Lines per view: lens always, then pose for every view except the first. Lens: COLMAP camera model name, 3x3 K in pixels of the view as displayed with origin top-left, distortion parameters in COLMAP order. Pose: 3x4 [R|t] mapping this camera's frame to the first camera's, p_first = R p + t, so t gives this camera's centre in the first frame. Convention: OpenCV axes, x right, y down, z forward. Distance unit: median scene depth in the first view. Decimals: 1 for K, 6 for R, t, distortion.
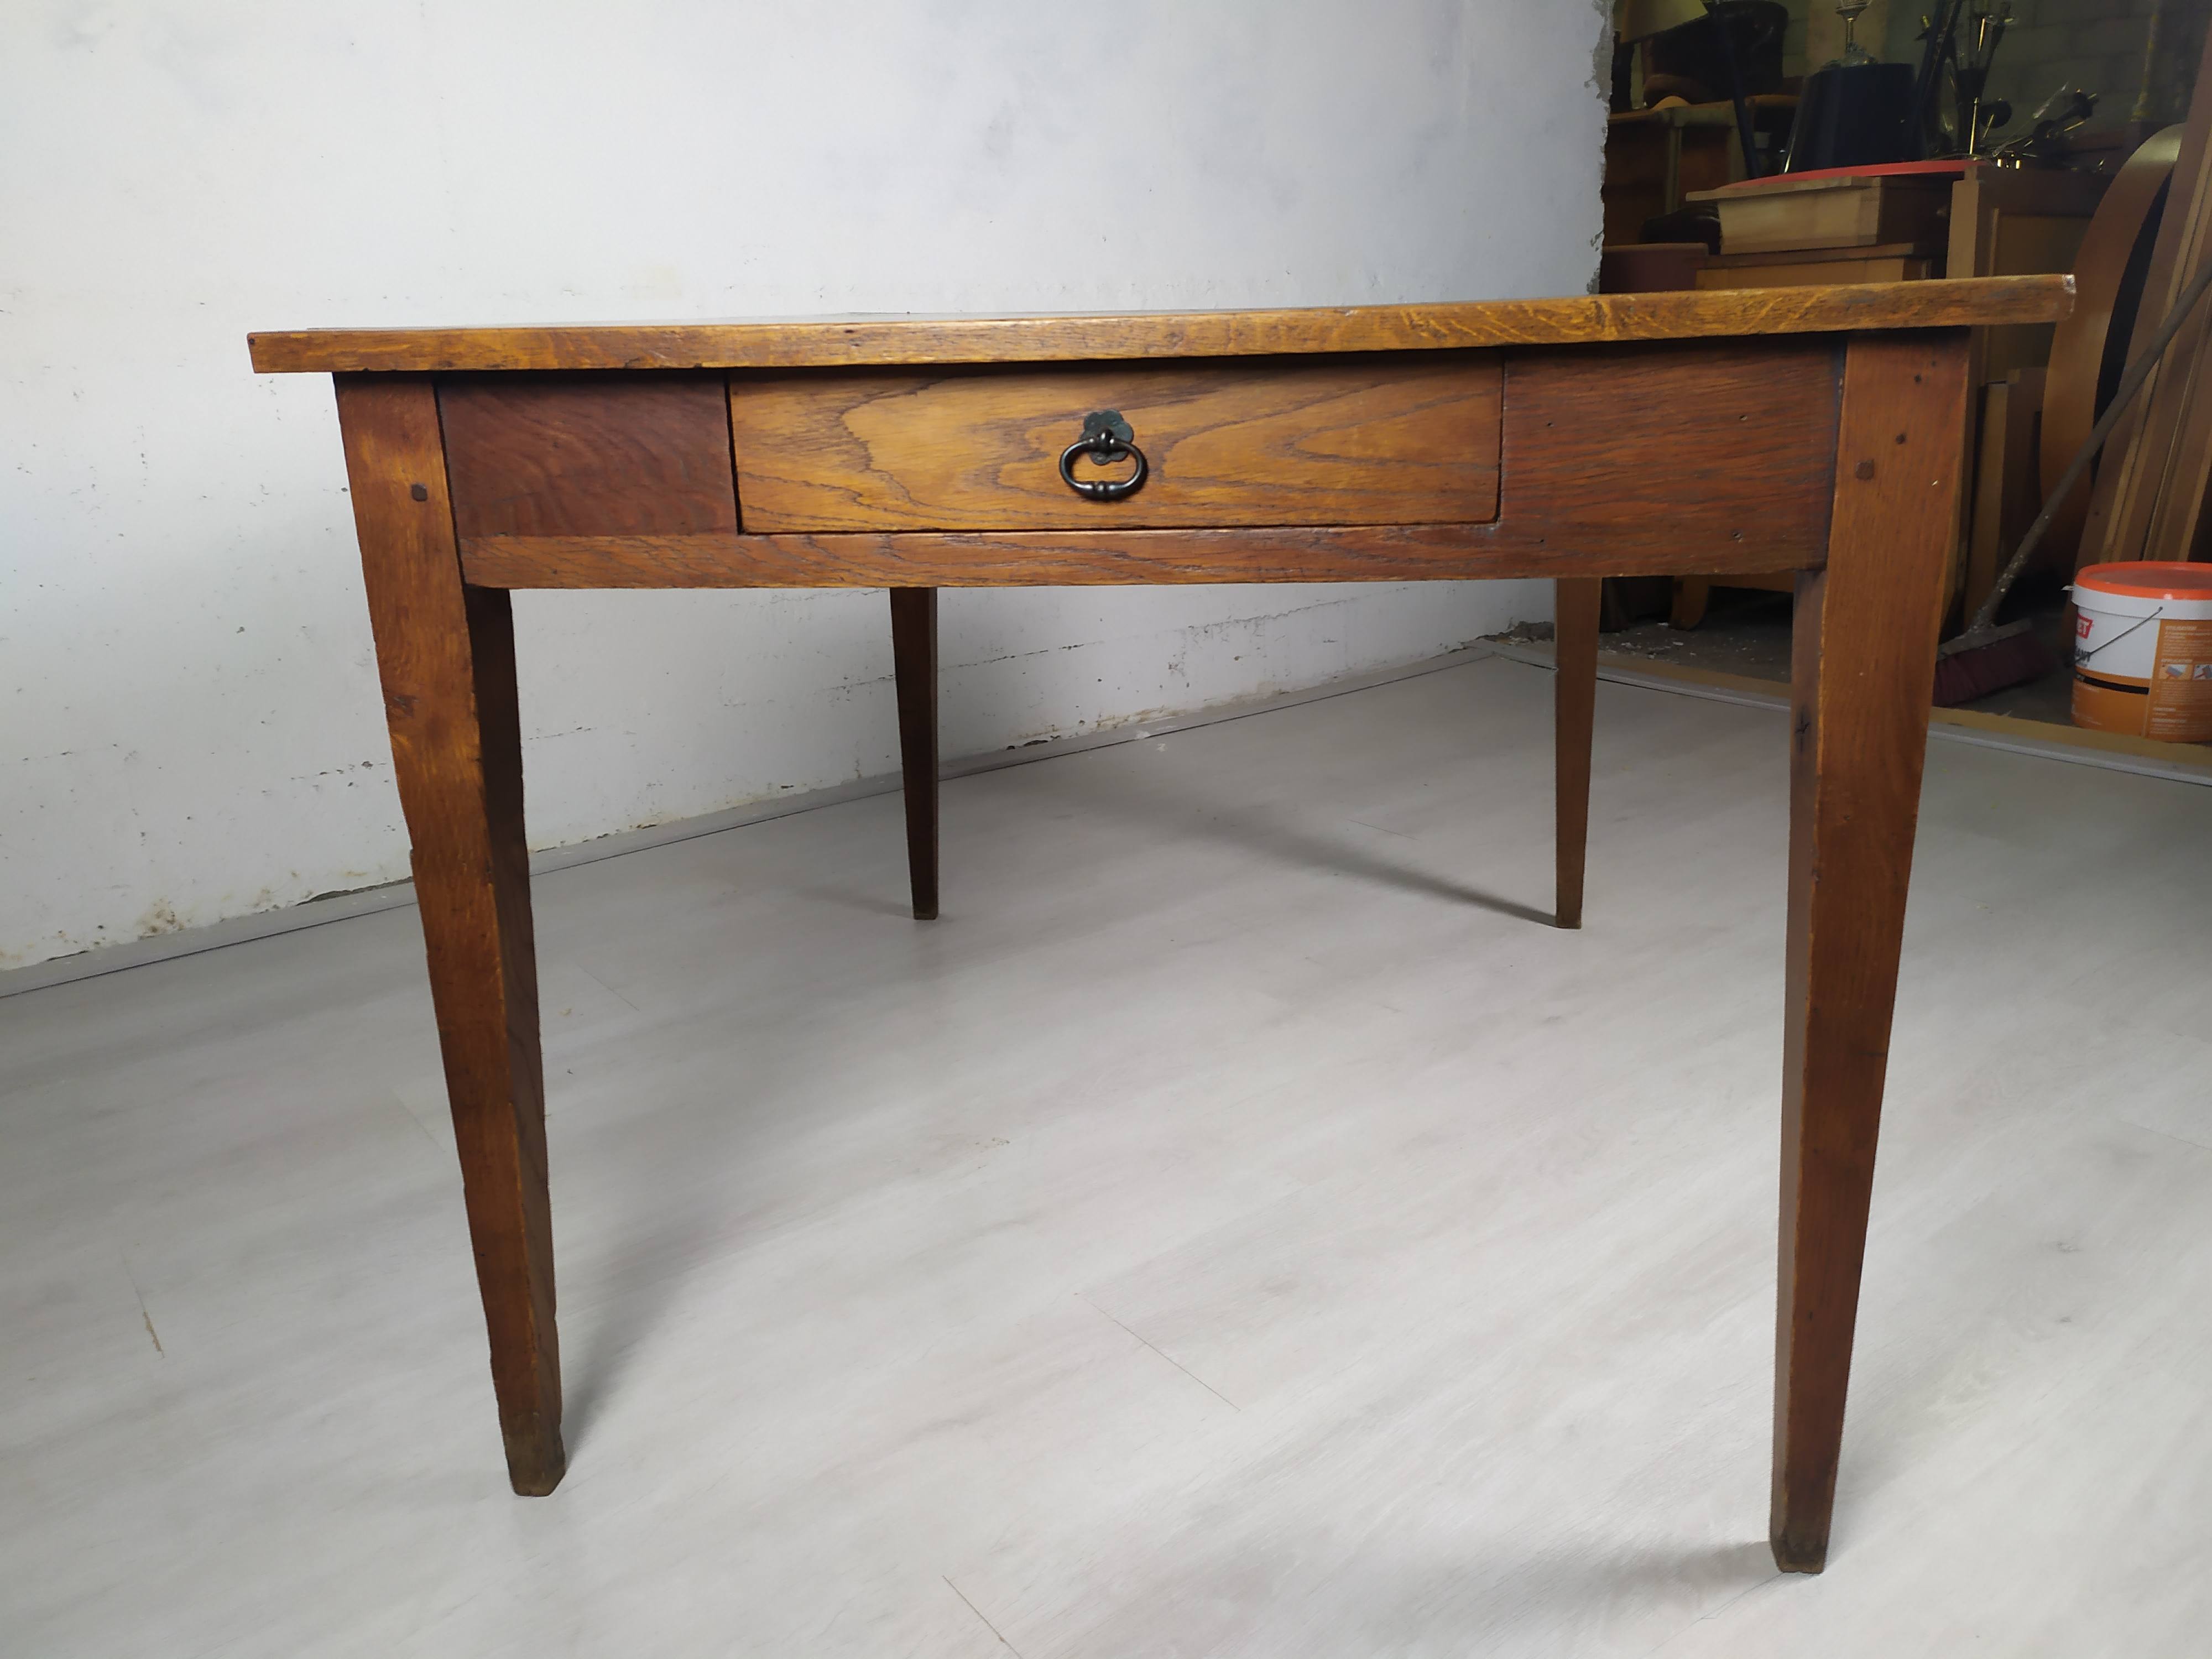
lens RADIAL K [[1675.0, 0, 1125.4], [0, 1675.0, 825.5], [0, 0, 1]] dist [0.046374, -0.037074]
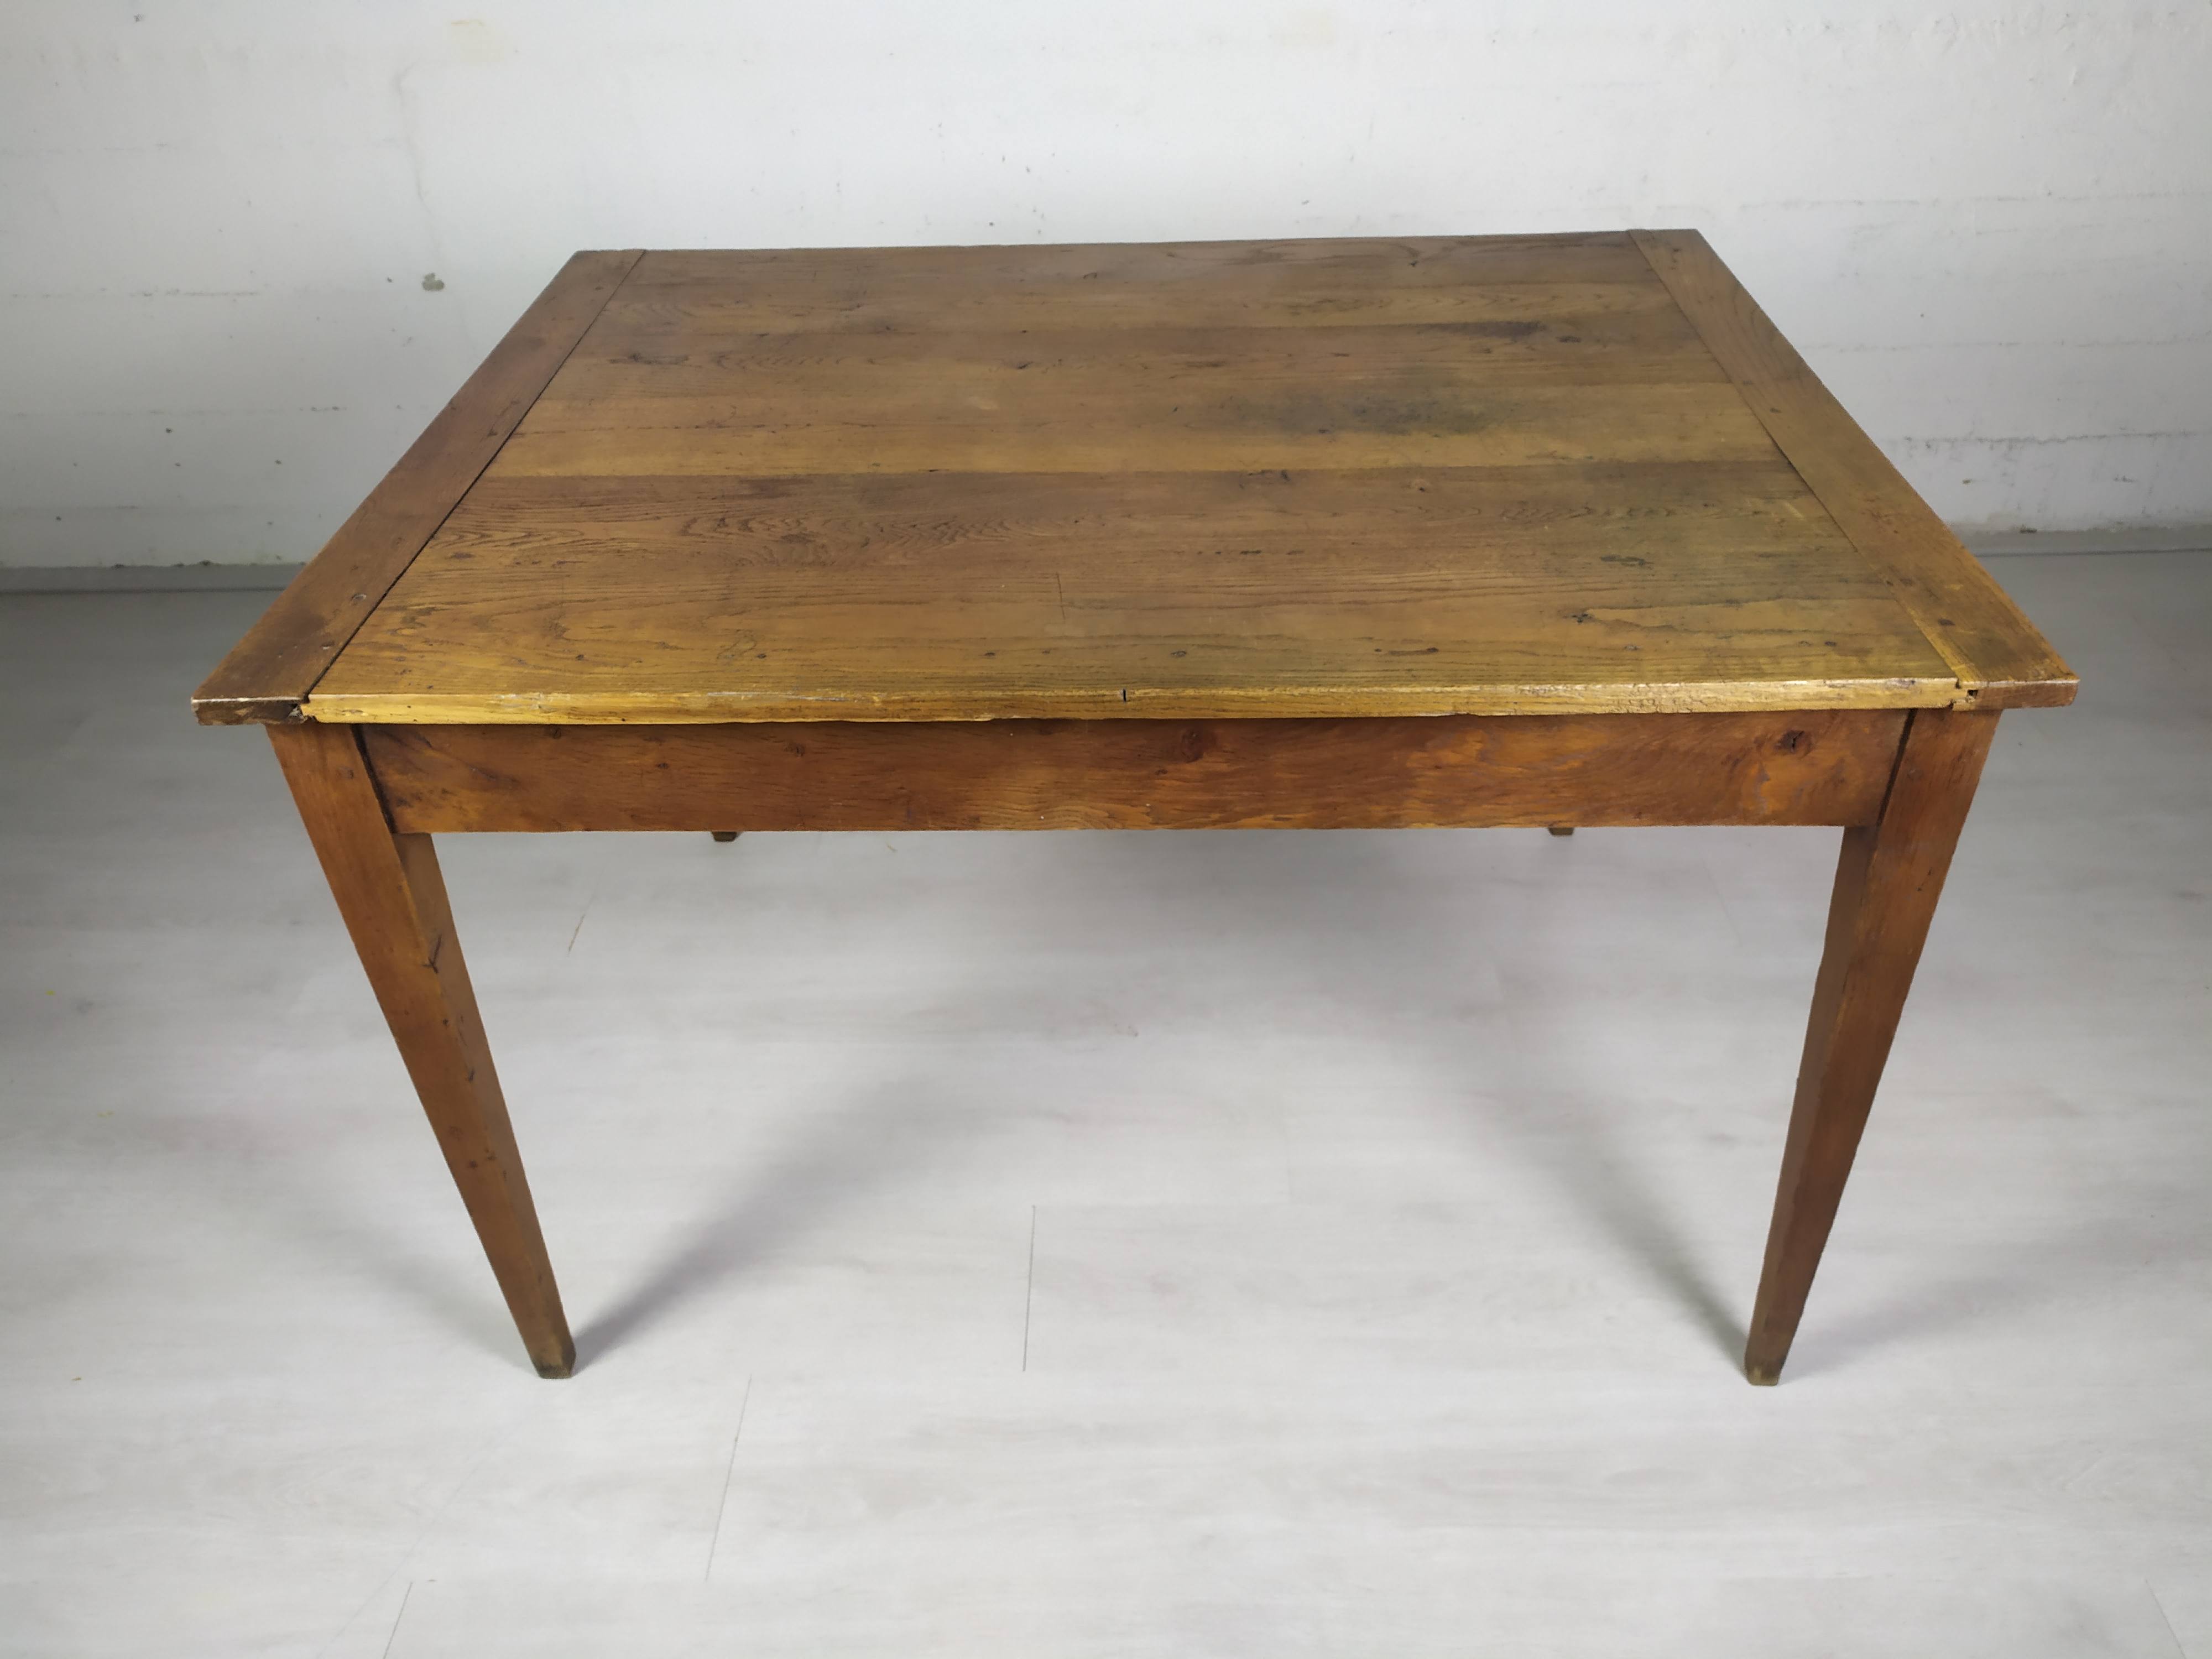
lens RADIAL K [[1668.4, 0, 1111.1], [0, 1668.4, 826.5], [0, 0, 1]] dist [0.053314, -0.056226]
pose [[0.777547, 0.380624, -0.500545, 0.641633], [-0.184049, 0.898895, 0.397635, -0.583650], [0.601287, -0.217055, 0.768987, 0.155918]]
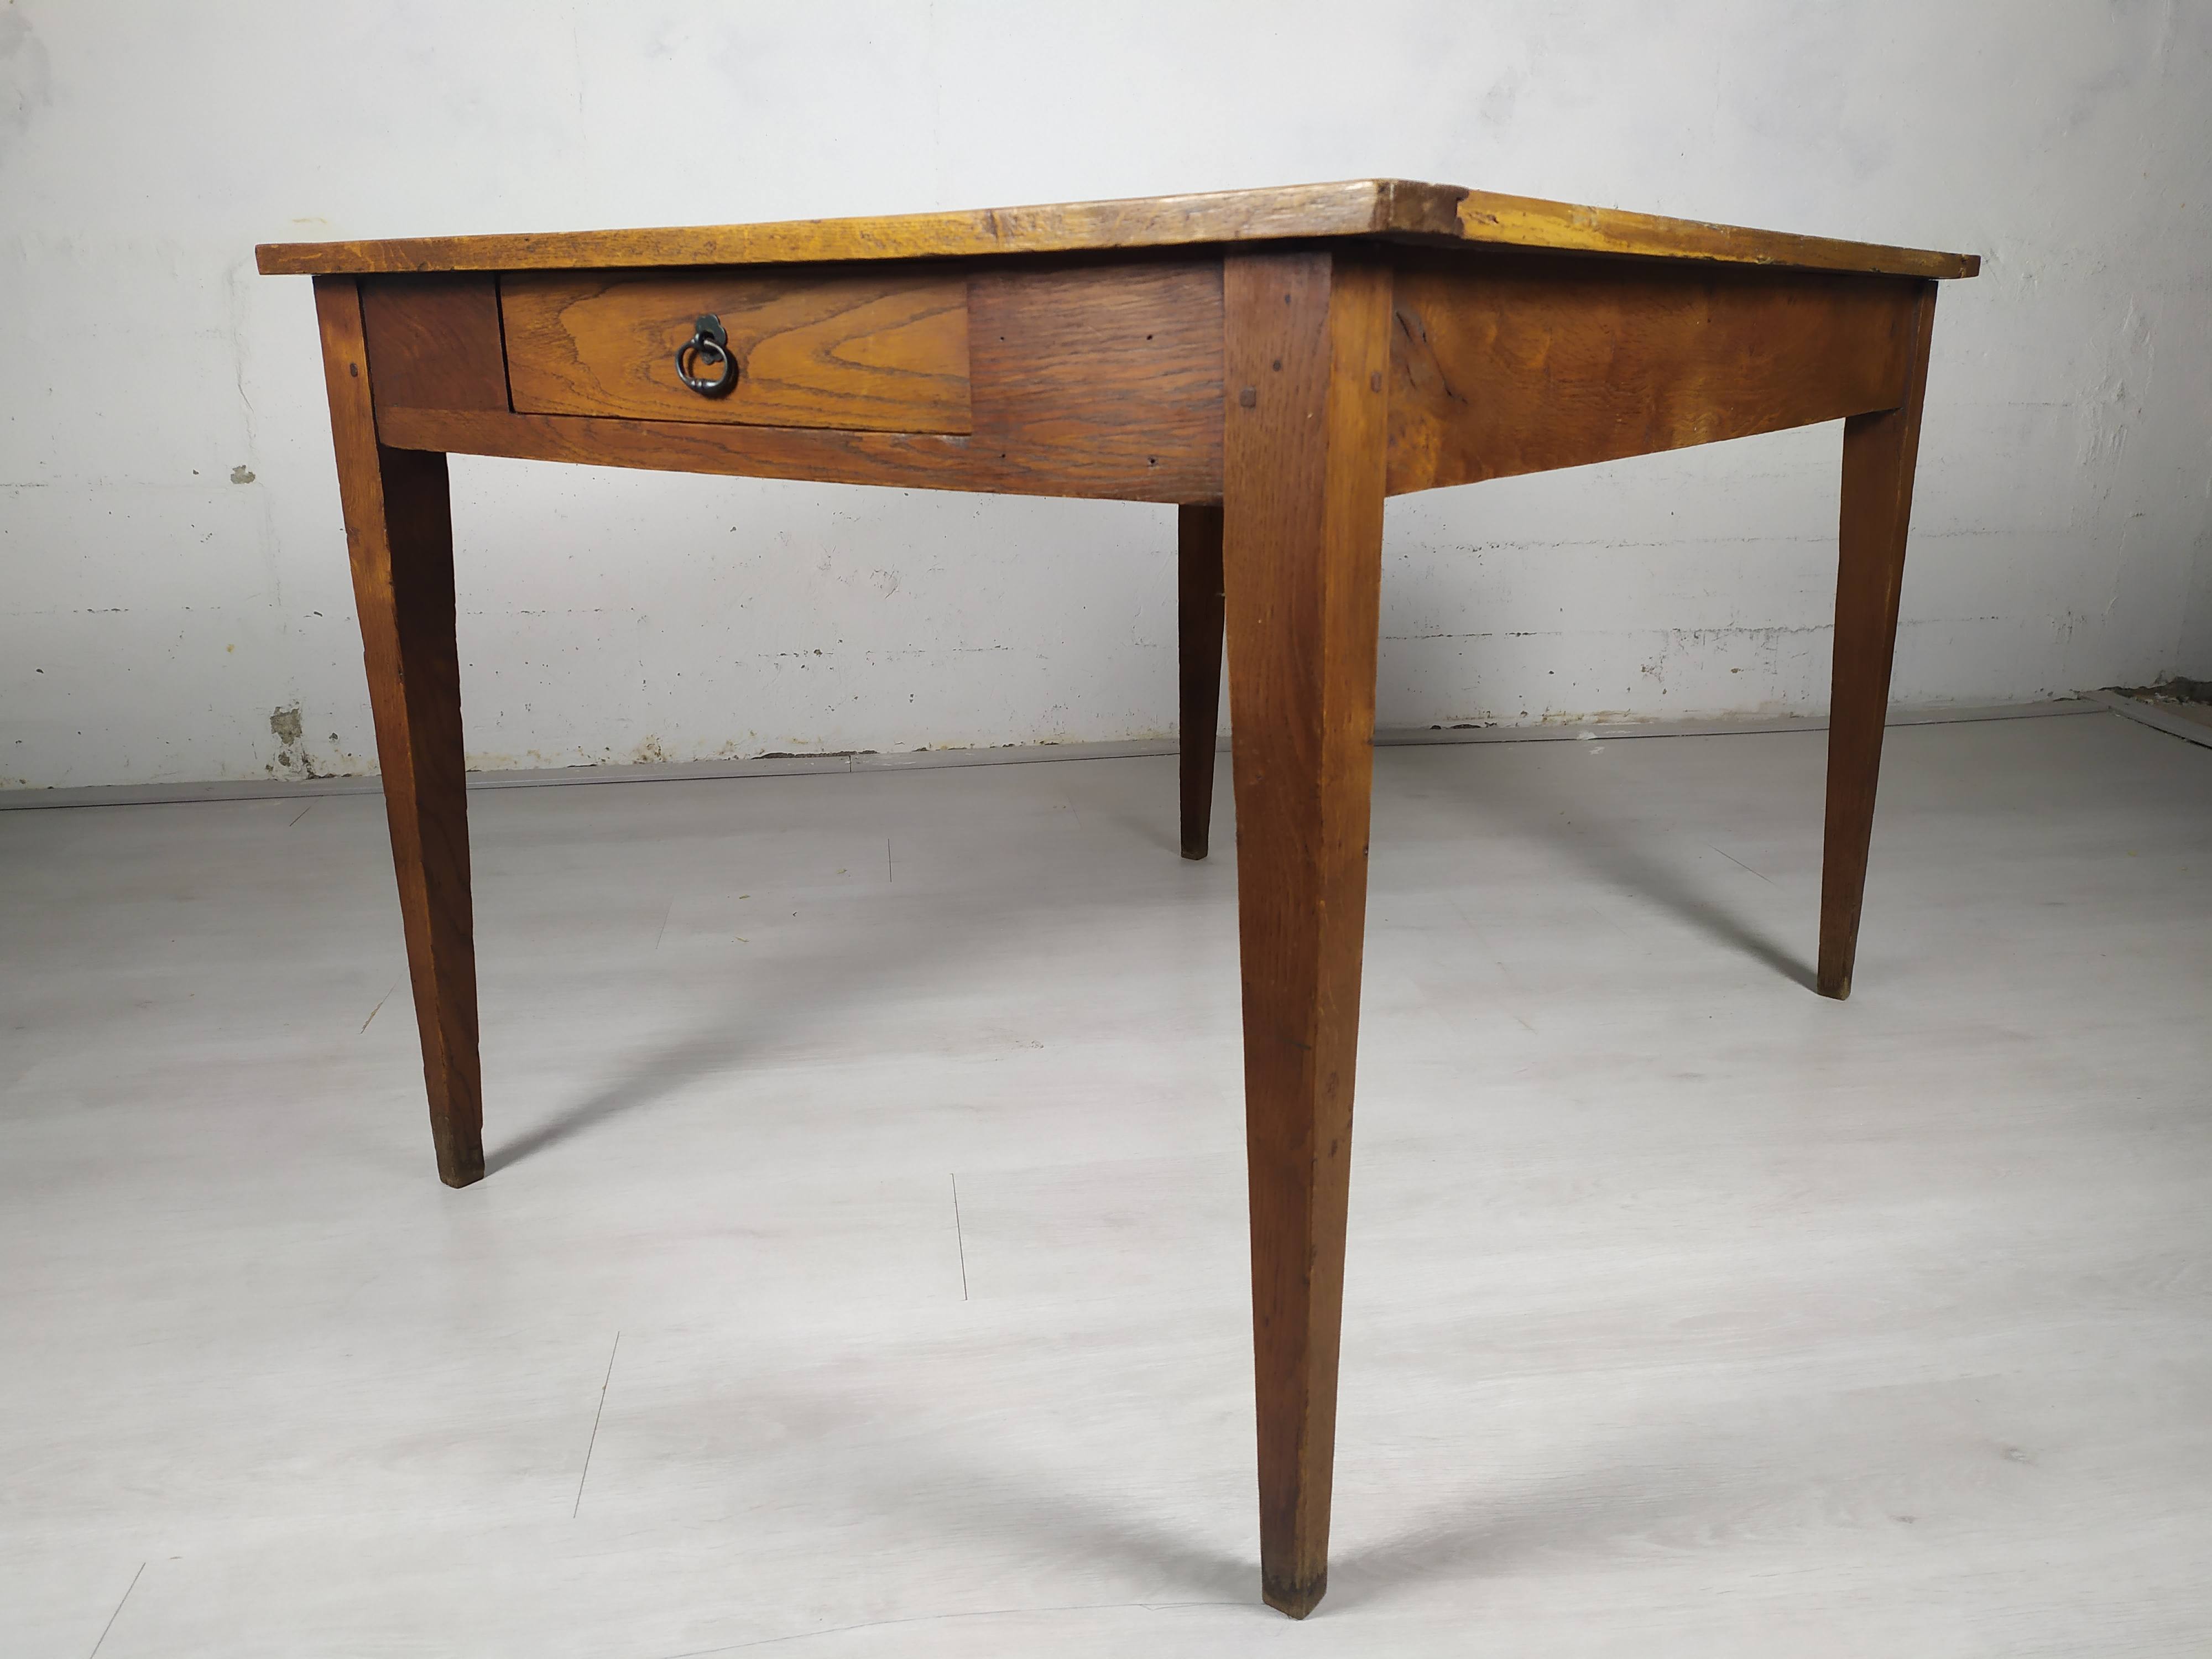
lens RADIAL K [[1665.8, 0, 1109.7], [0, 1665.8, 818.9], [0, 0, 1]] dist [0.058326, -0.053717]
pose [[0.865419, 0.165331, -0.472986, 0.626718], [-0.165861, 0.985299, 0.040934, -0.004831], [0.472800, 0.043025, 0.880119, 0.121080]]
